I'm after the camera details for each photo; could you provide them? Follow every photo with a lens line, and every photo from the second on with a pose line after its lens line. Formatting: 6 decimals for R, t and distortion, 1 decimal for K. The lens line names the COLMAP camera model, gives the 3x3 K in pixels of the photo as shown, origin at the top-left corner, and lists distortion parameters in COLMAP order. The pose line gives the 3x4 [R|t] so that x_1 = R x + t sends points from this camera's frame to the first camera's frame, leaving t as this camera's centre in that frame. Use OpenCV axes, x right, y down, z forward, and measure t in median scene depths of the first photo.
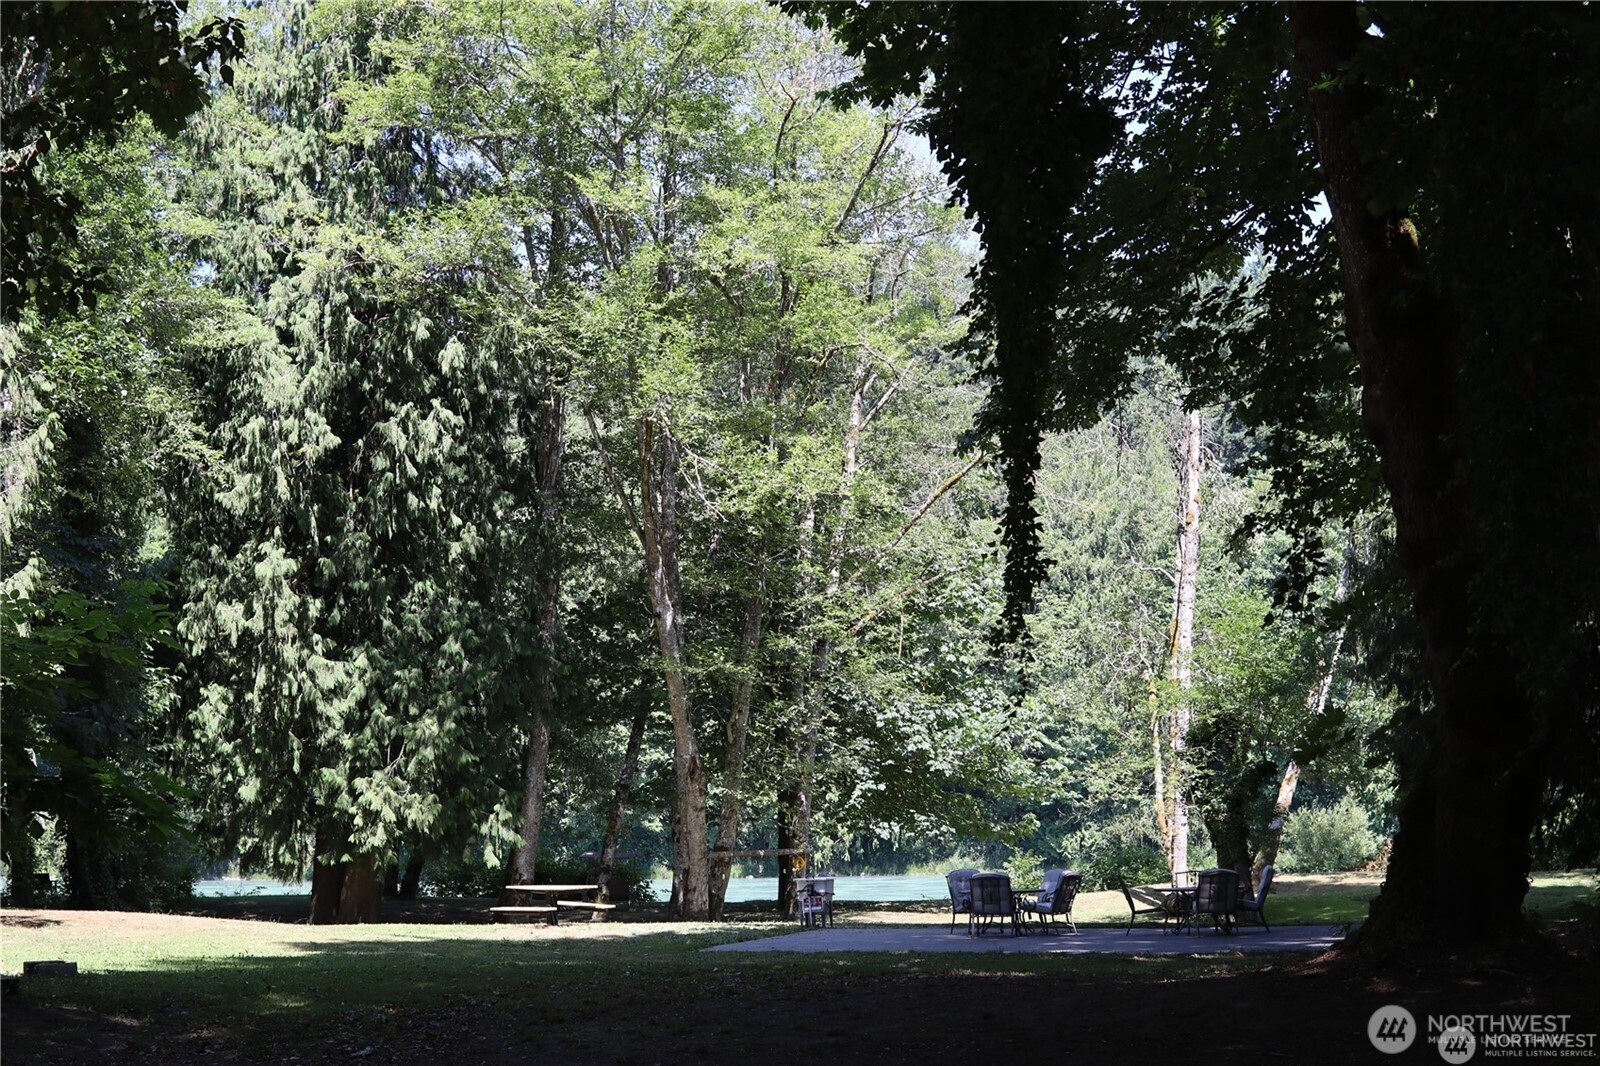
lens RADIAL K [[2103.6, 0, 800.0], [0, 2103.6, 533.0], [0, 0, 1]] dist [-0.201911, -0.047566]
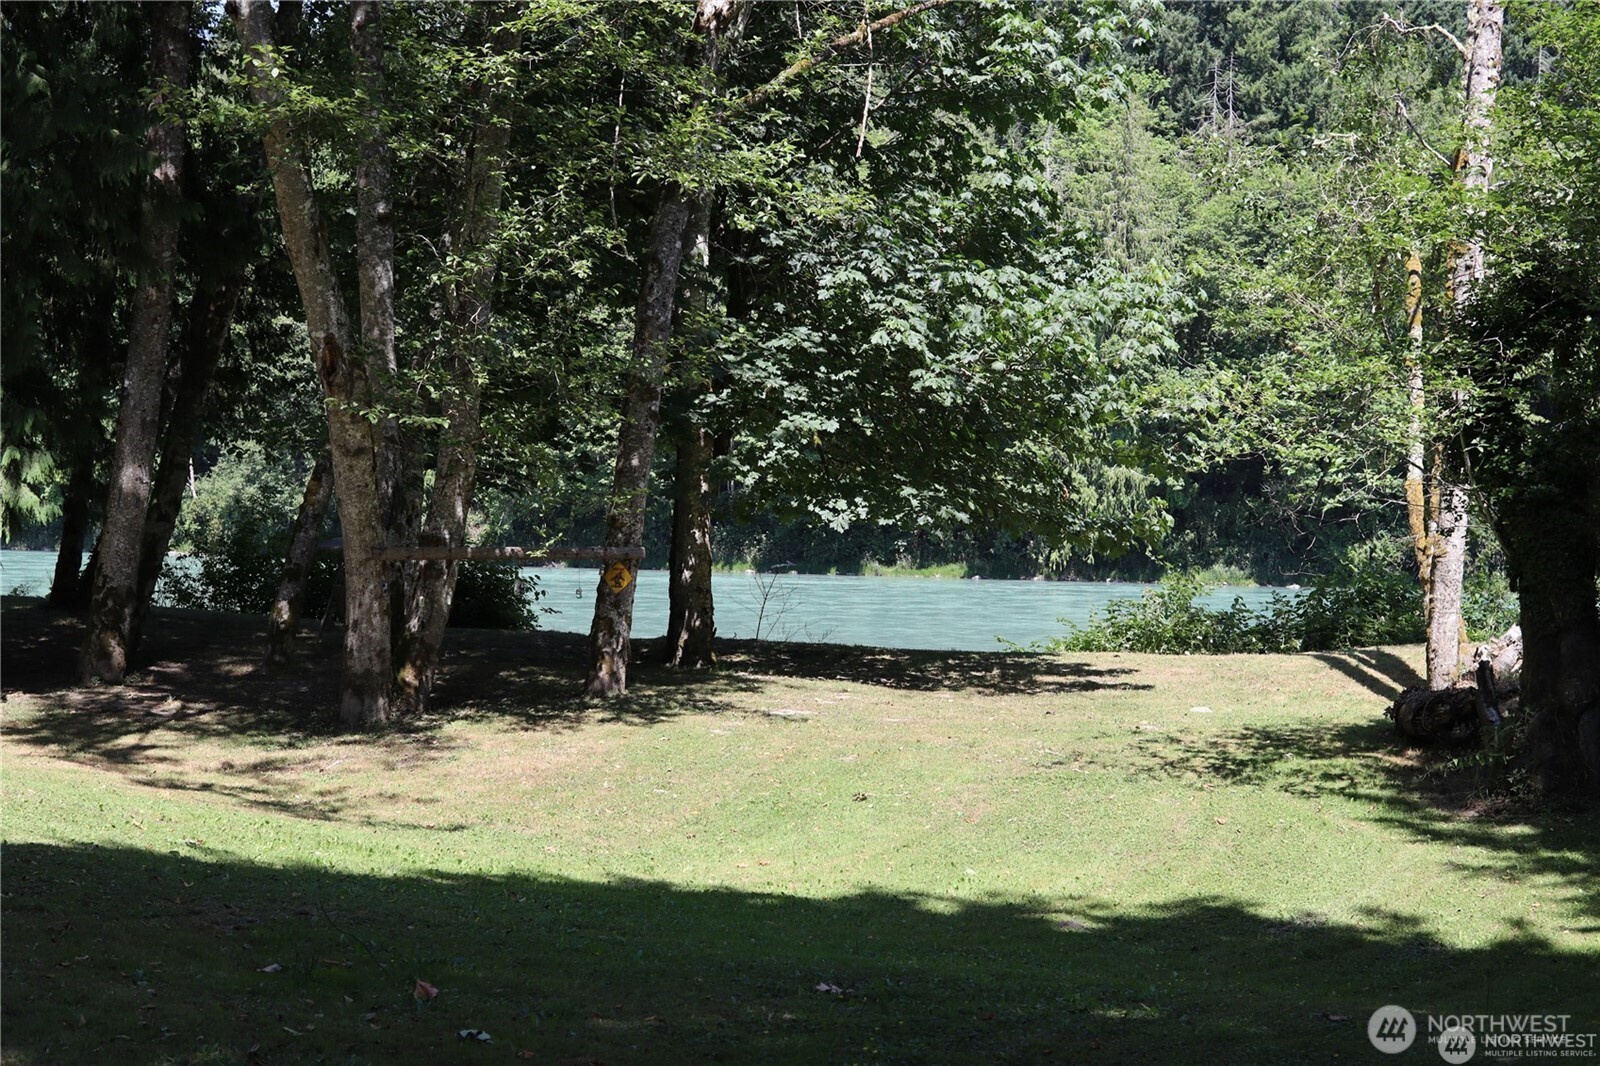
lens RADIAL K [[2103.6, 0, 800.0], [0, 2103.6, 533.0], [0, 0, 1]] dist [-0.201911, -0.047566]
pose [[0.988124, 0.042663, -0.147616, 0.101562], [-0.021502, 0.989622, 0.142079, 0.073470], [0.152145, -0.137218, 0.978787, 0.495422]]
